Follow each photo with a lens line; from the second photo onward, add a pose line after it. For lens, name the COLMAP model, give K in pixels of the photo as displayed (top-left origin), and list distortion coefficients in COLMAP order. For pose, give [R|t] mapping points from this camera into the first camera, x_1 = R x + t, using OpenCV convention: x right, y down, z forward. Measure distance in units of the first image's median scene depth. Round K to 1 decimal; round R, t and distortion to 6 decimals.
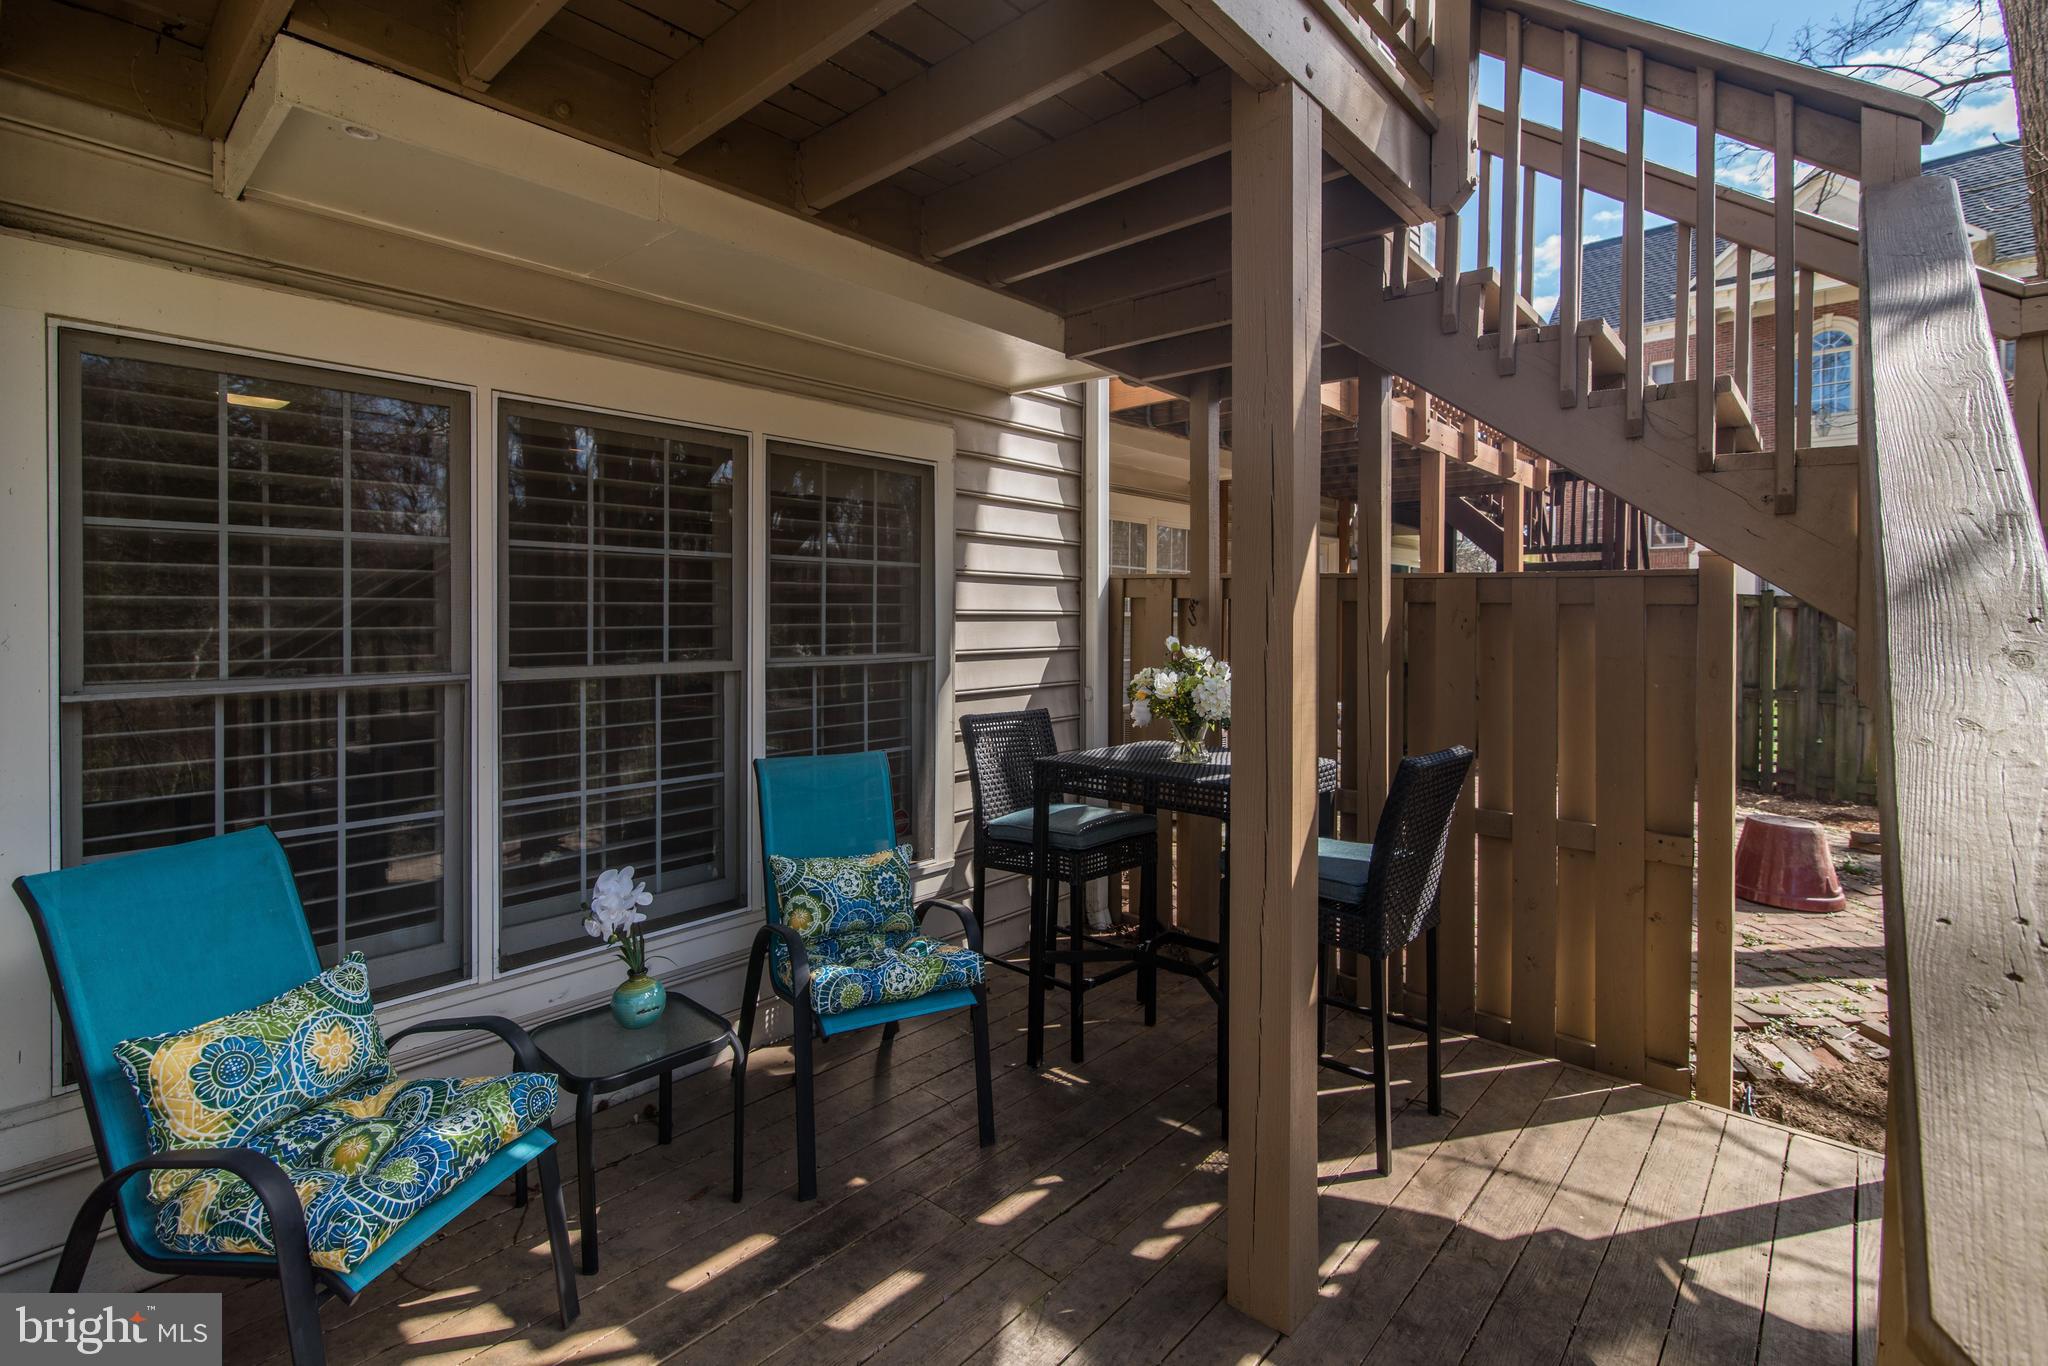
lens RADIAL K [[950.6, 0, 1059.7], [0, 950.6, 628.1], [0, 0, 1]] dist [0.002356, 0.001030]
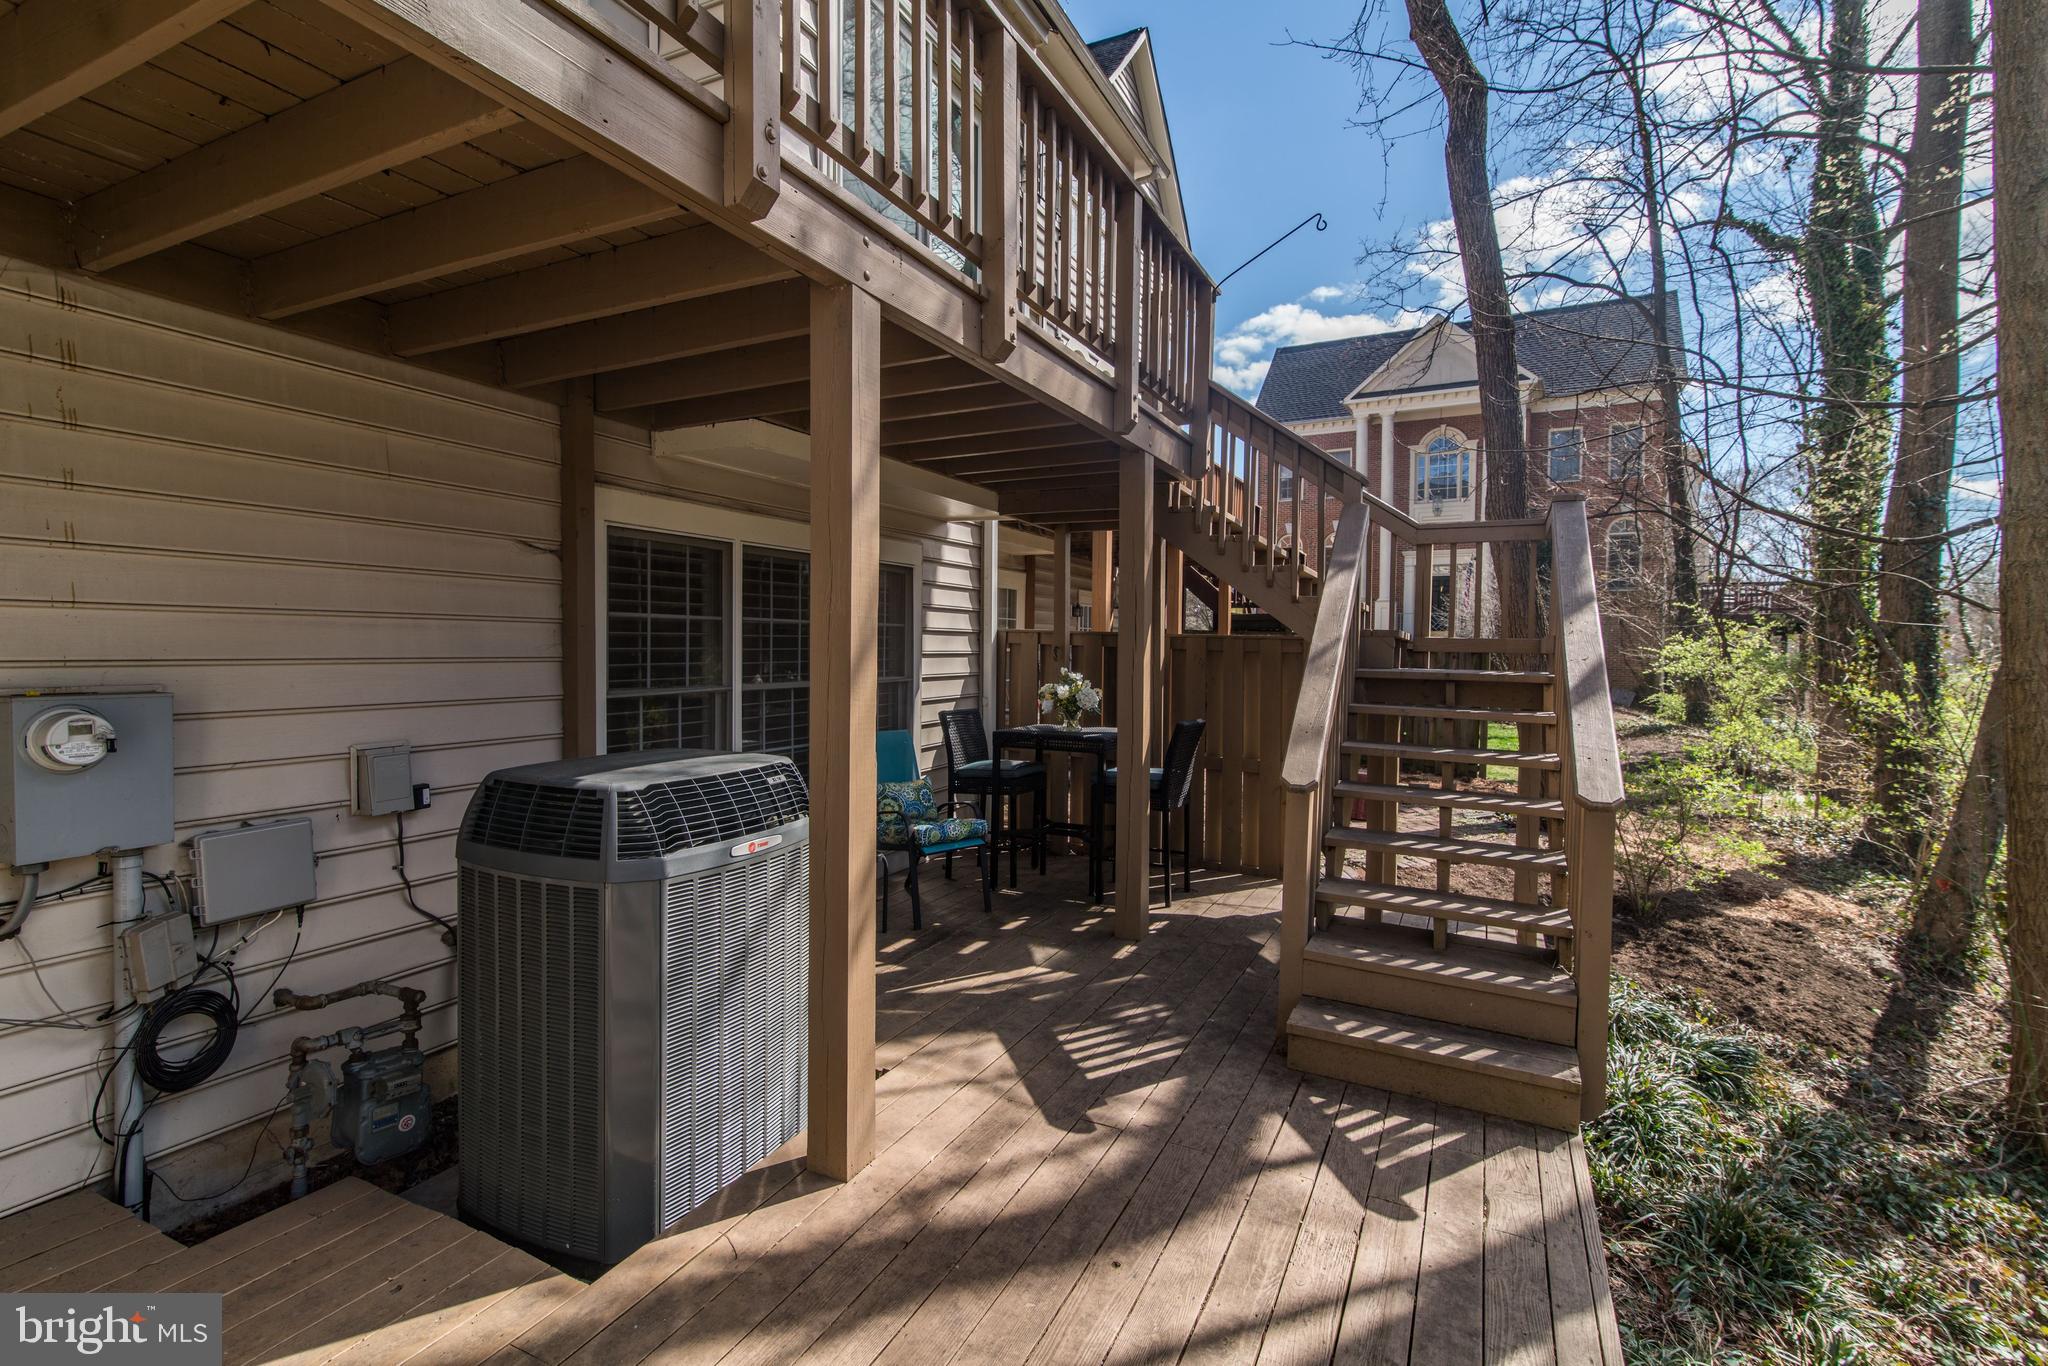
lens RADIAL K [[950.6, 0, 1023.0], [0, 950.6, 677.7], [0, 0, 1]] dist [0.002356, 0.001030]
pose [[0.972299, -0.002187, 0.233729, -0.413309], [-0.003238, 0.999734, 0.022823, -0.014484], [-0.233717, -0.022947, 0.972034, -0.871329]]
